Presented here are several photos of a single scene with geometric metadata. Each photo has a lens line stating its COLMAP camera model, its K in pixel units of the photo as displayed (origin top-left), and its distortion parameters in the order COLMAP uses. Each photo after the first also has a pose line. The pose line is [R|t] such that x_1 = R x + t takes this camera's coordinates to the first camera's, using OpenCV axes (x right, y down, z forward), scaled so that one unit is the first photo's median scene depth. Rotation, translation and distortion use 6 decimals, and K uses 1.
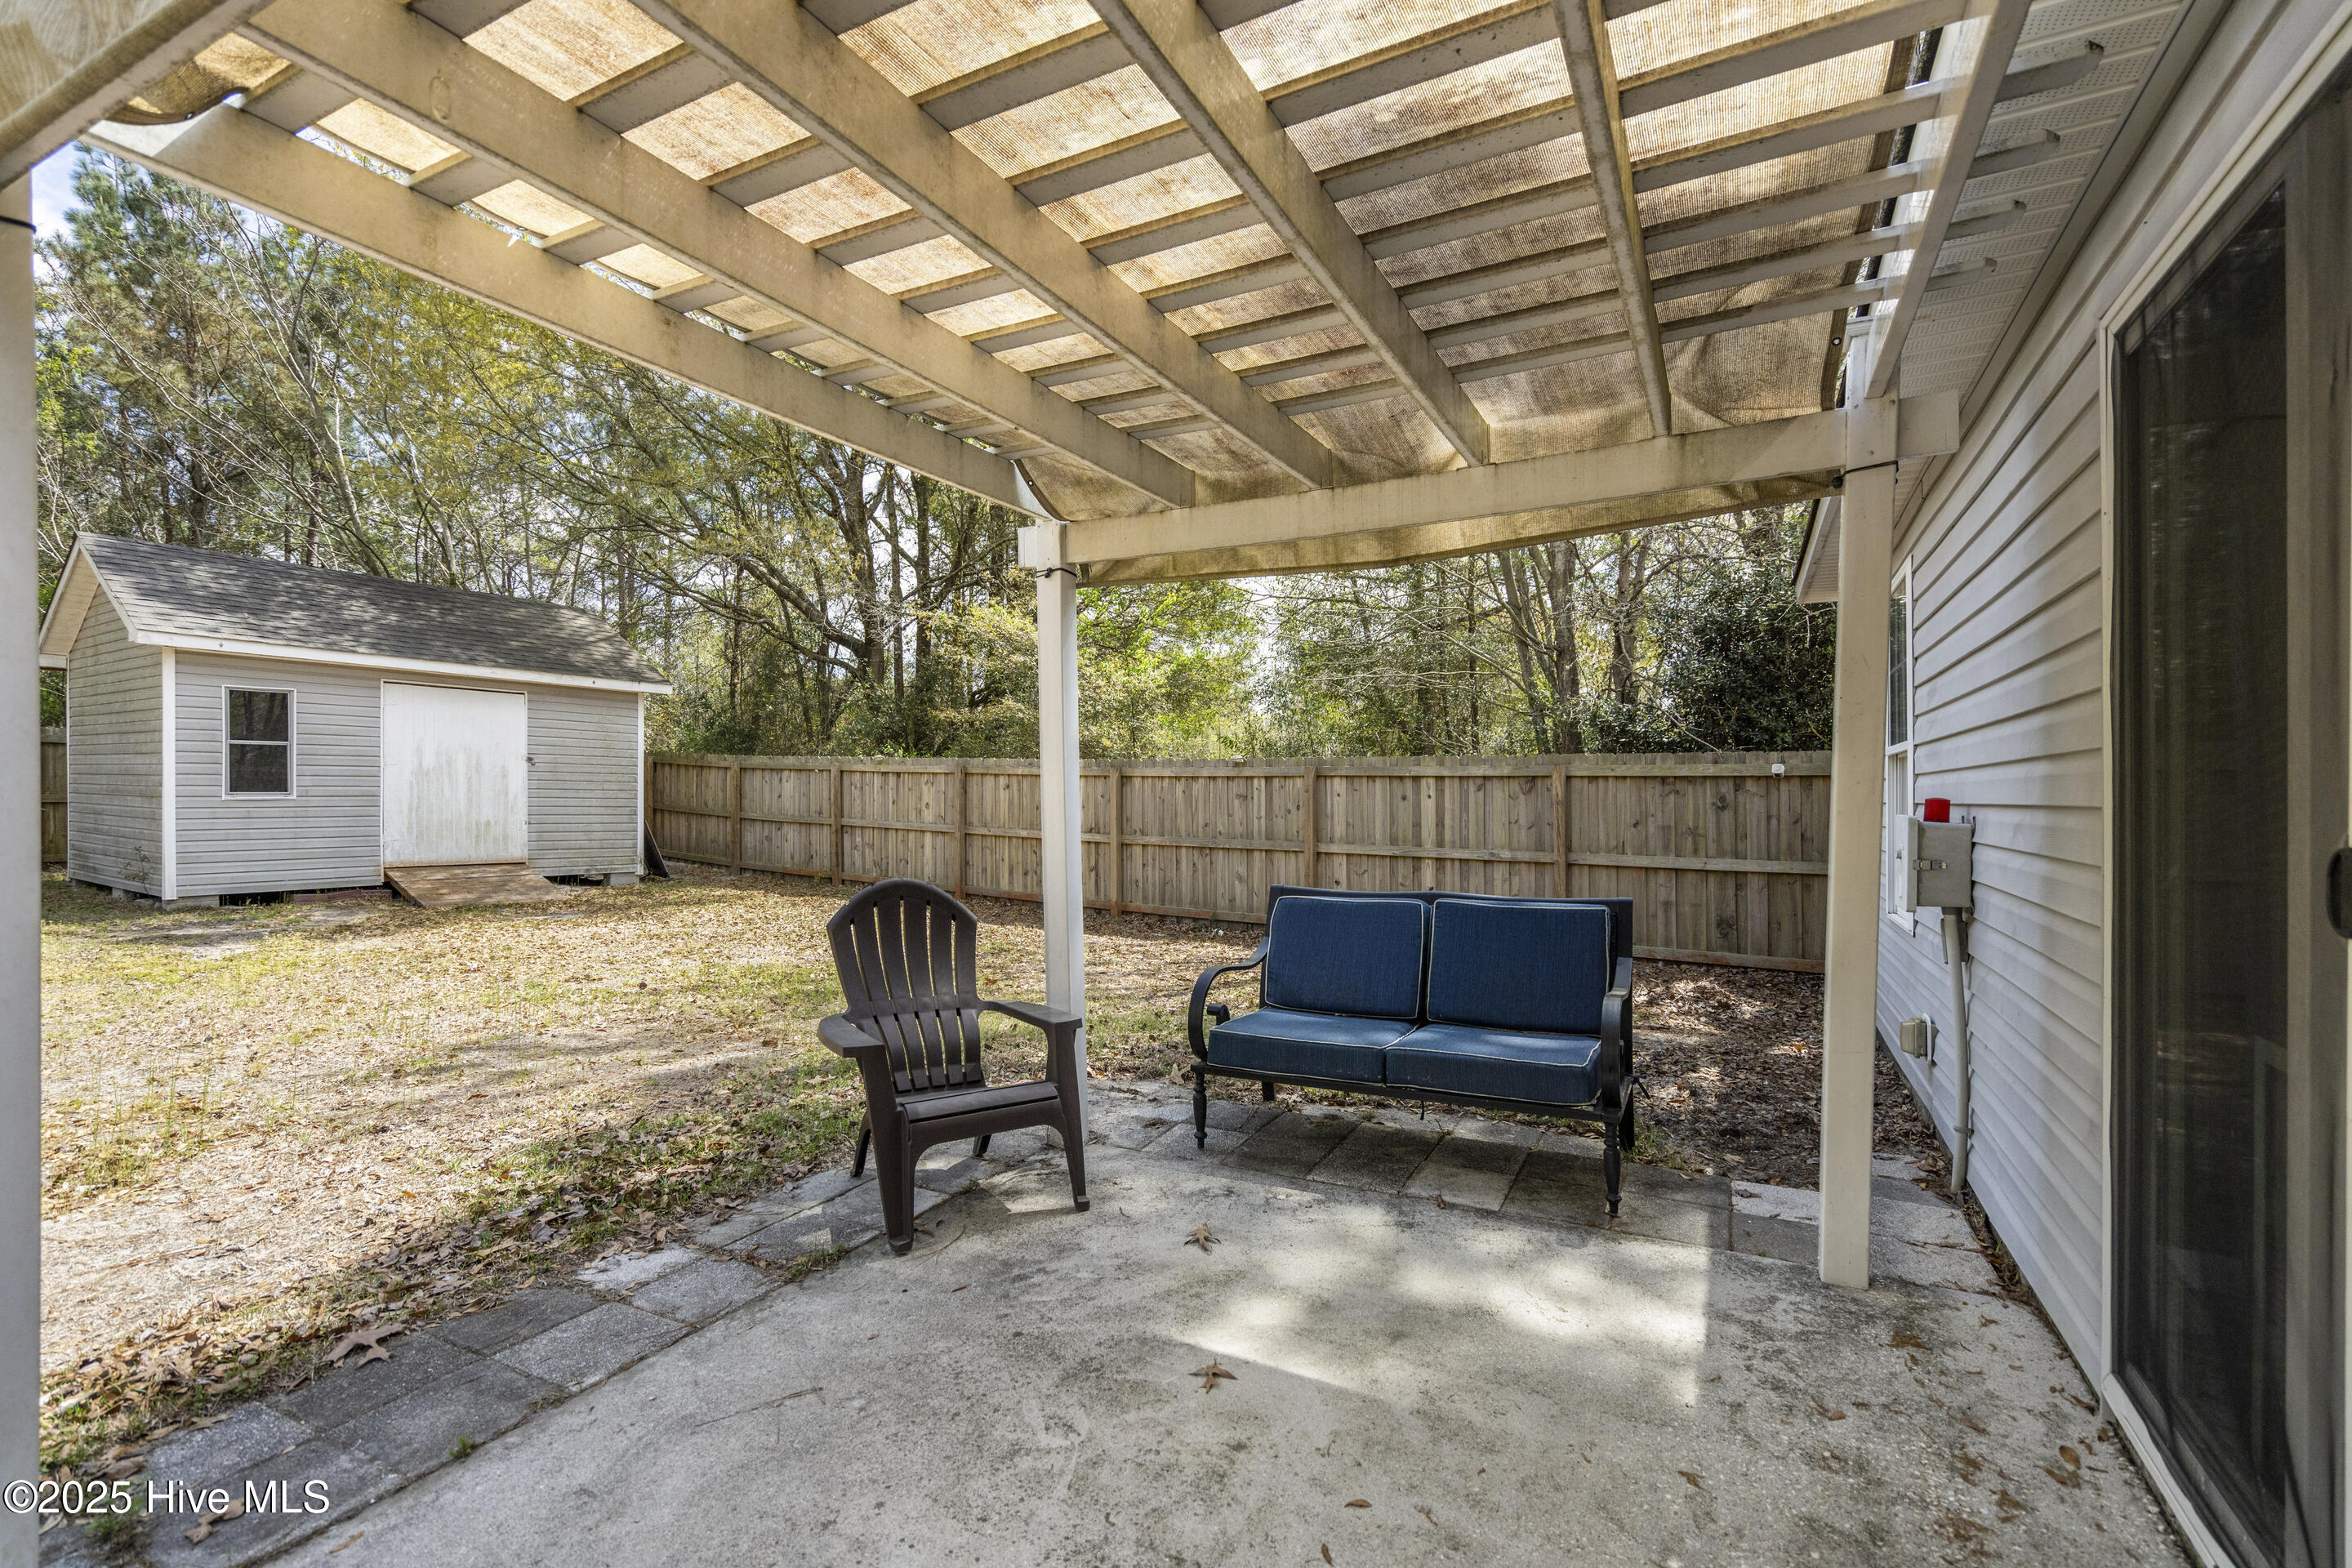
lens RADIAL K [[1079.9, 0, 1176.0], [0, 1079.9, 784.0], [0, 0, 1]] dist [0.003225, 0.000823]
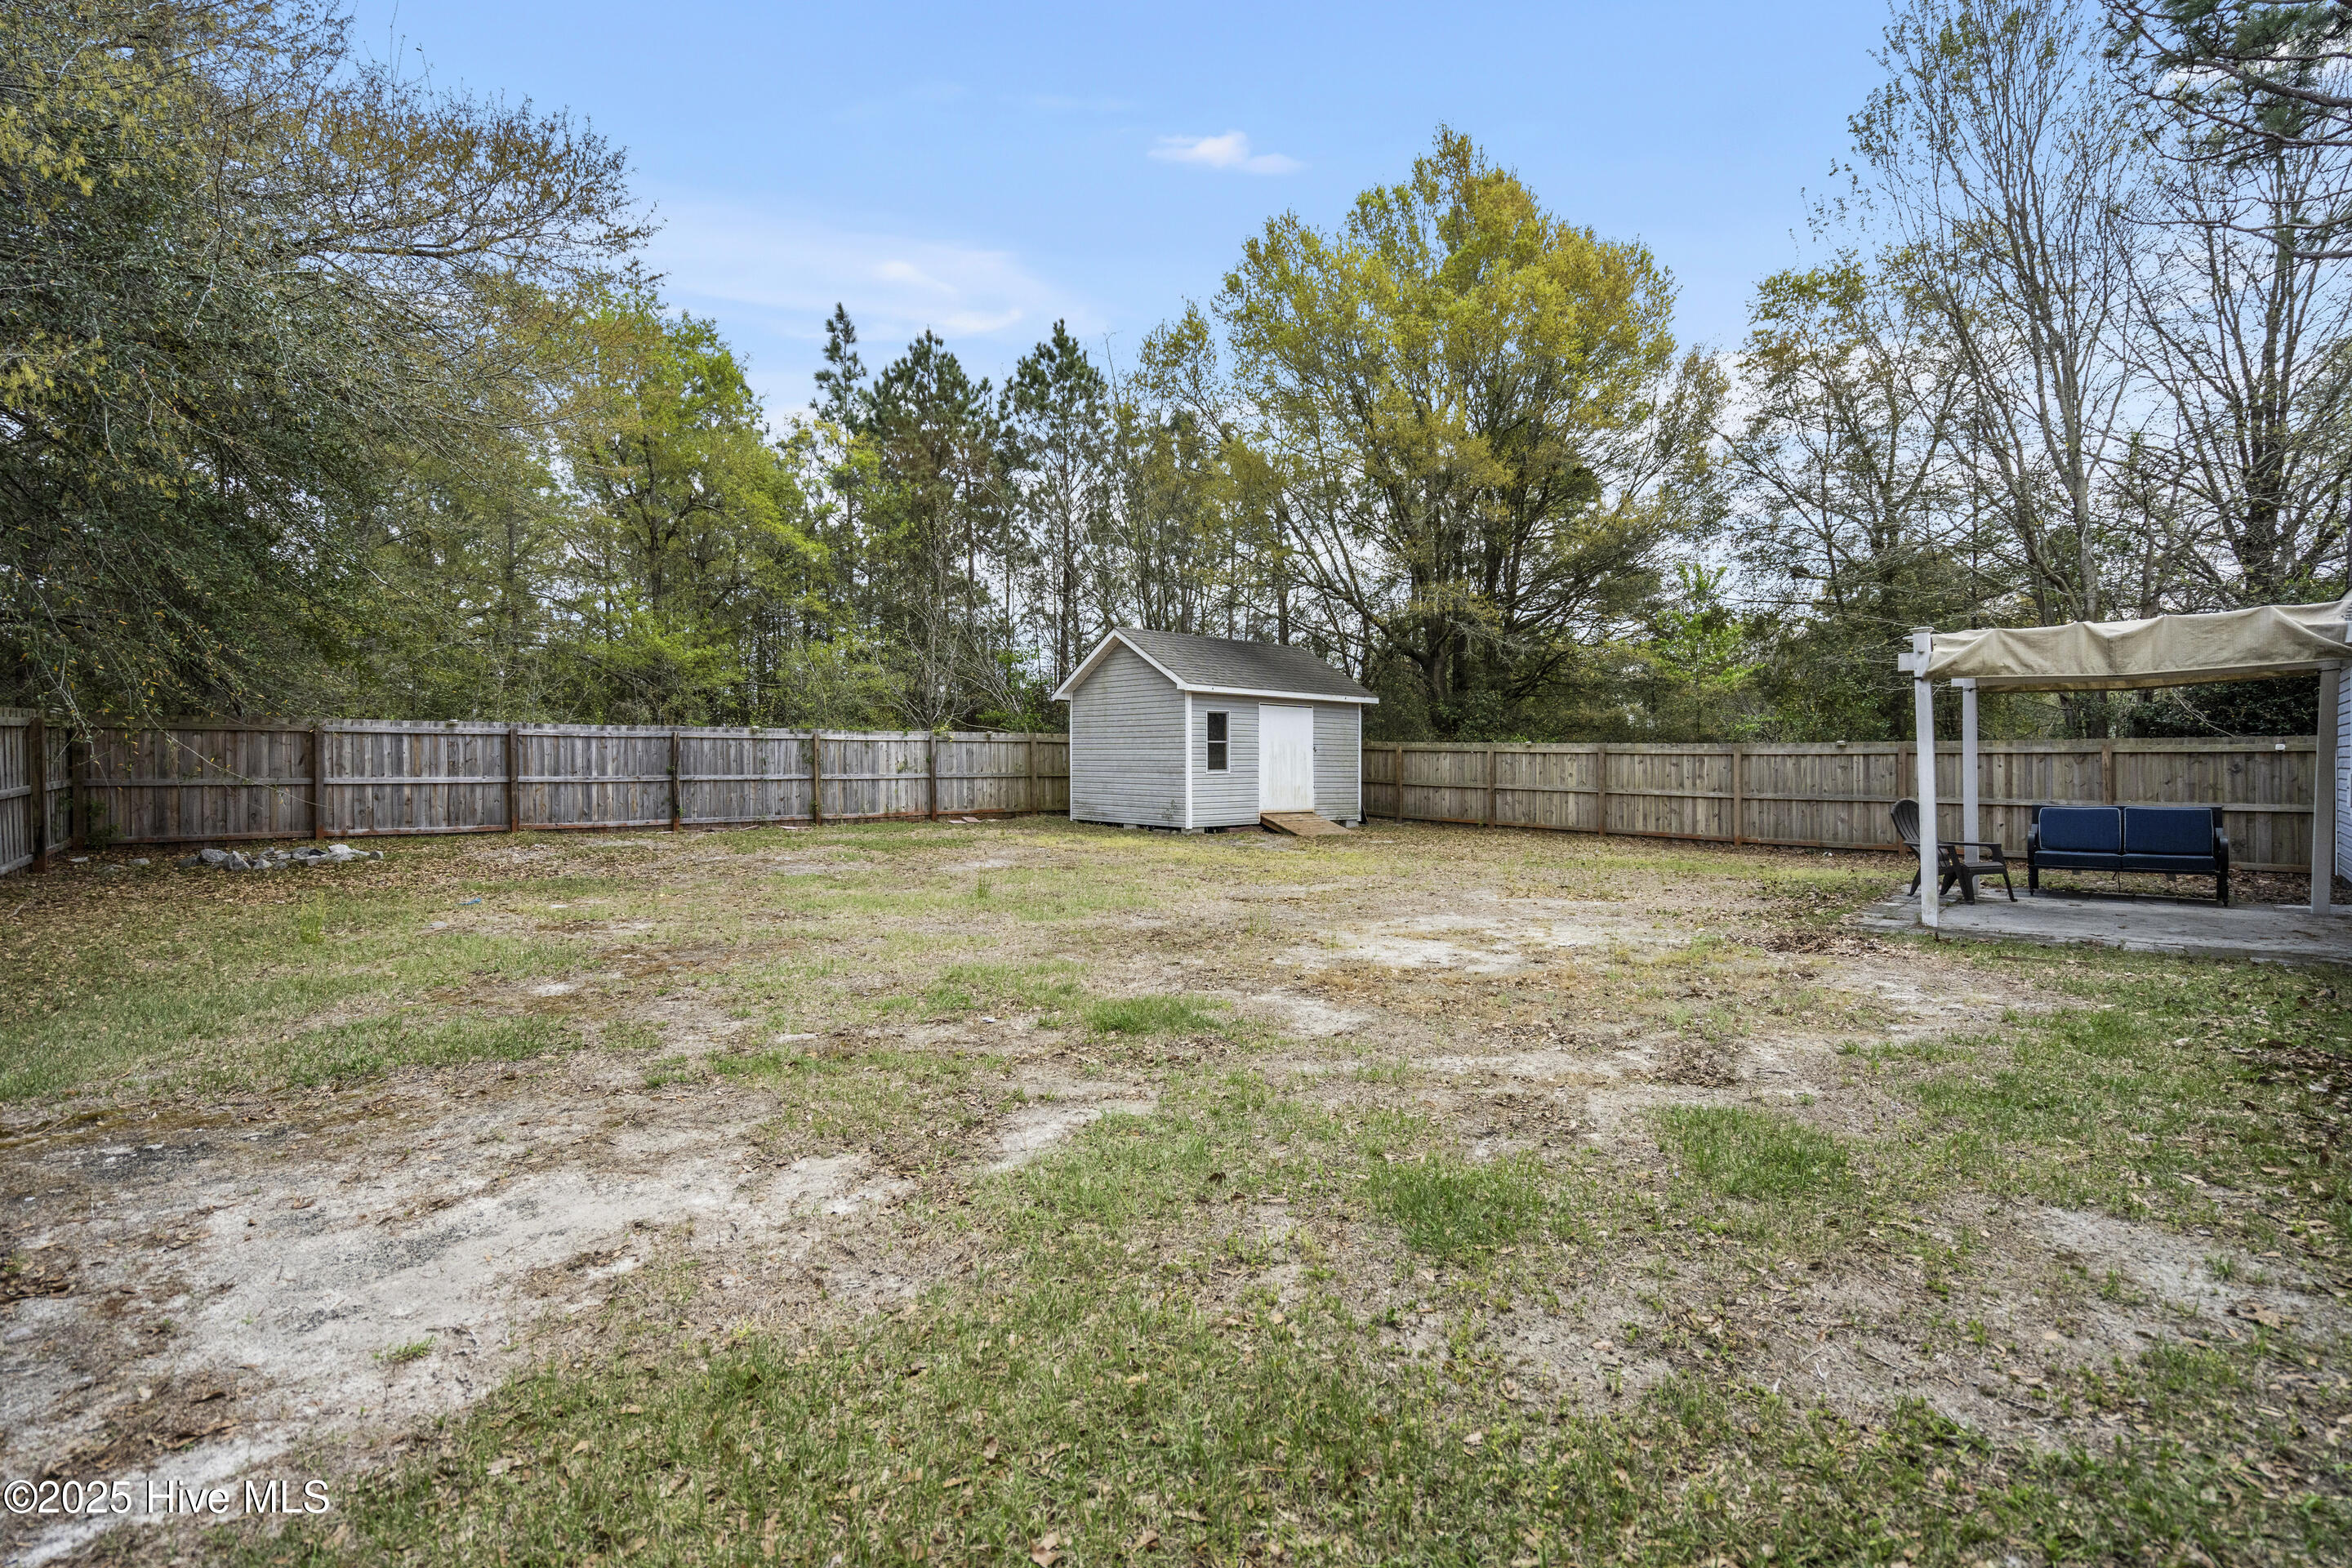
lens RADIAL K [[1079.9, 0, 1176.0], [0, 1079.9, 784.0], [0, 0, 1]] dist [0.003225, 0.000823]
pose [[0.968970, -0.004902, -0.247129, -0.463738], [0.011056, 0.999662, 0.023518, -0.011001], [0.246930, -0.025520, 0.968697, -0.707089]]
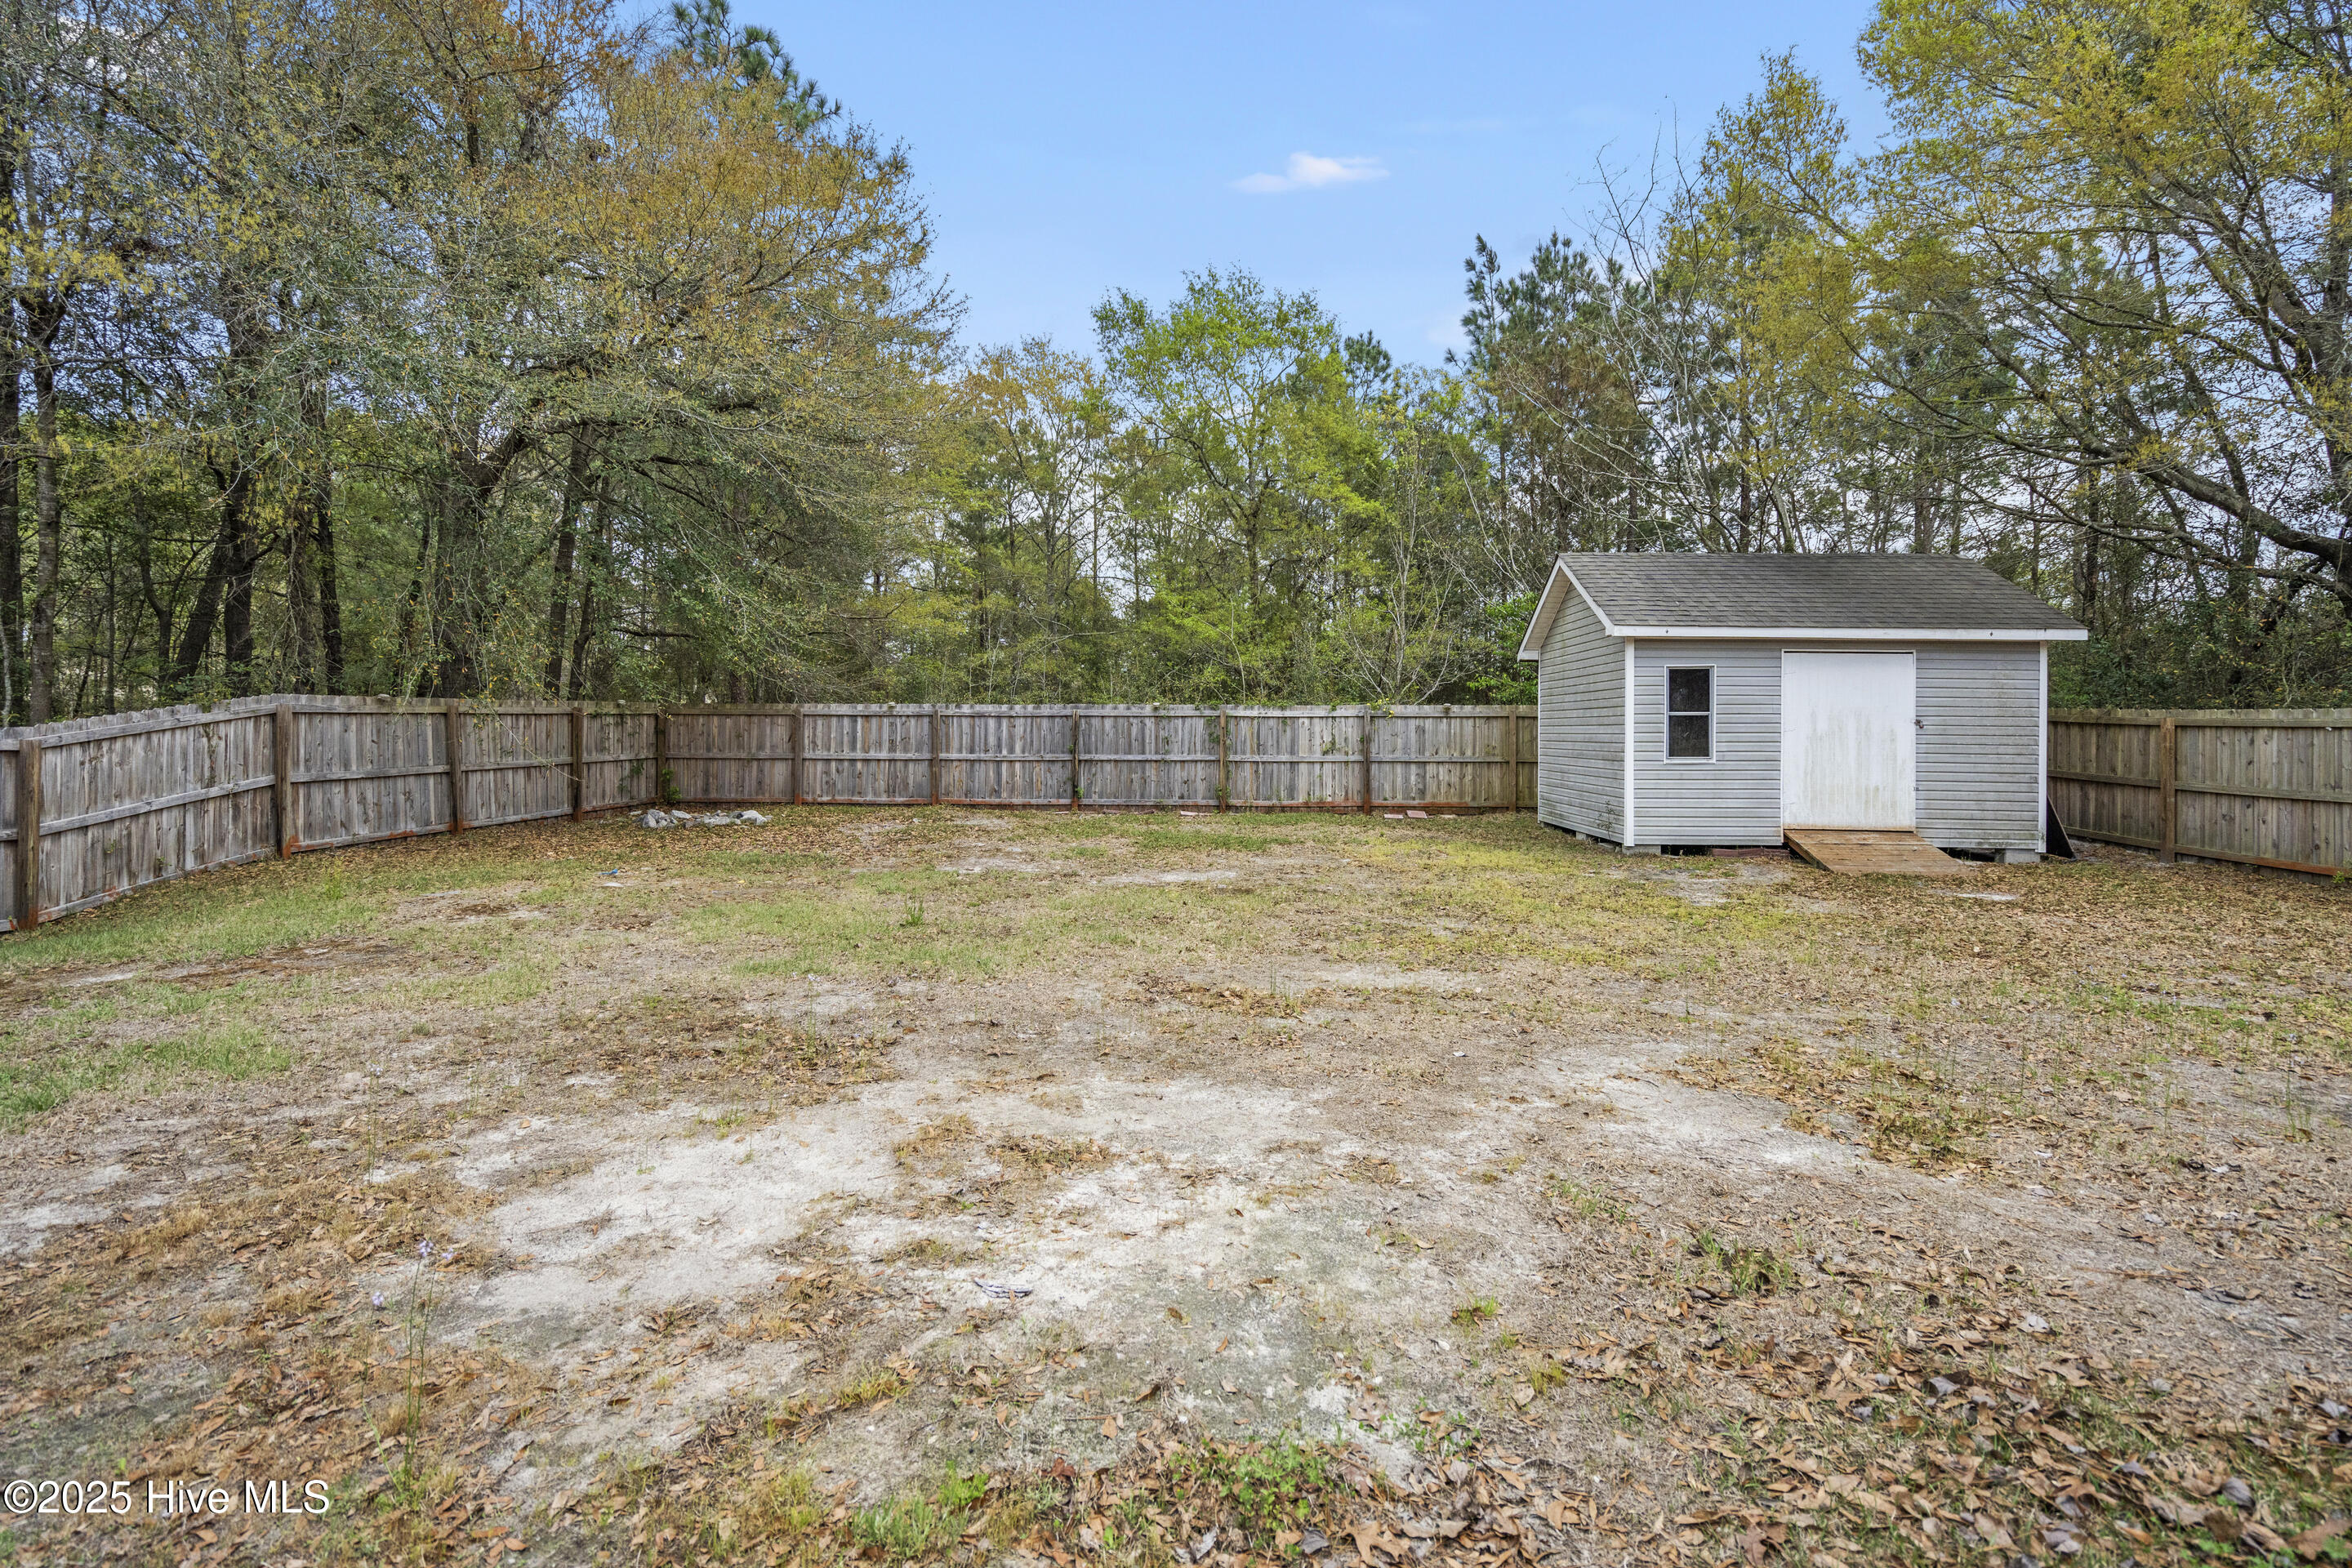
lens RADIAL K [[1093.6, 0, 1187.6], [0, 1093.6, 748.7], [0, 0, 1]] dist [0.001107, 0.000480]
pose [[0.534383, 0.000662, -0.845242, -0.153236], [0.005644, 0.999975, 0.004352, -0.008592], [0.845224, -0.007096, 0.534365, -0.056316]]
